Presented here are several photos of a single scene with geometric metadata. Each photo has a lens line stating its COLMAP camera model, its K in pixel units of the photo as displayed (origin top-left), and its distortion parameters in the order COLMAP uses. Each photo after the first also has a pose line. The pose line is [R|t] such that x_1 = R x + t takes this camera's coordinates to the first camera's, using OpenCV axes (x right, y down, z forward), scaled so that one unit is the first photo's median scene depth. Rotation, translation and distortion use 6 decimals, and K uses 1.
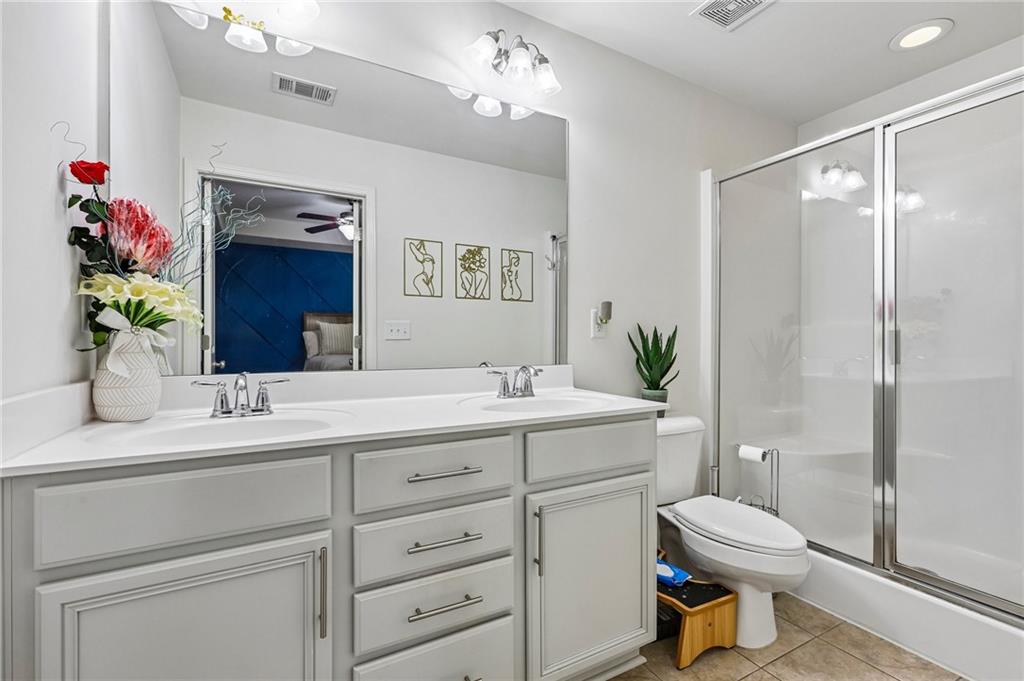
lens RADIAL K [[460.2, 0, 512.0], [0, 460.2, 340.5], [0, 0, 1]] dist [0.000387, 0.000034]
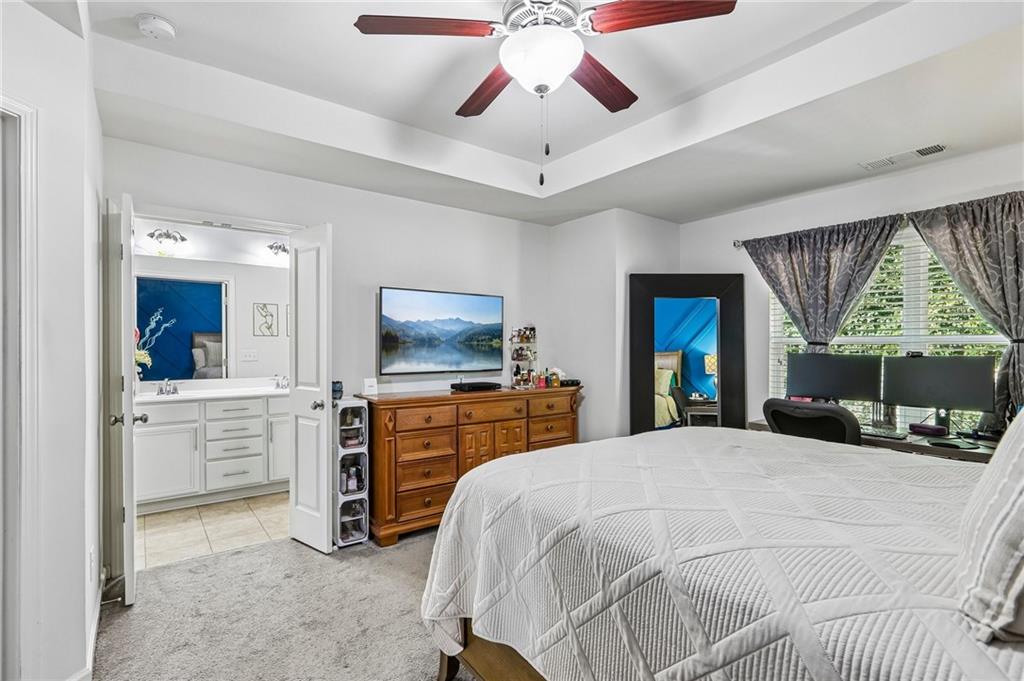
lens RADIAL K [[491.6, 0, 516.2], [0, 491.6, 345.0], [0, 0, 1]] dist [0.002032, -0.000022]
pose [[0.988241, -0.001263, 0.152896, 0.466918], [0.000762, 0.999994, 0.003339, -0.067036], [-0.152899, -0.003183, 0.988237, -1.008556]]
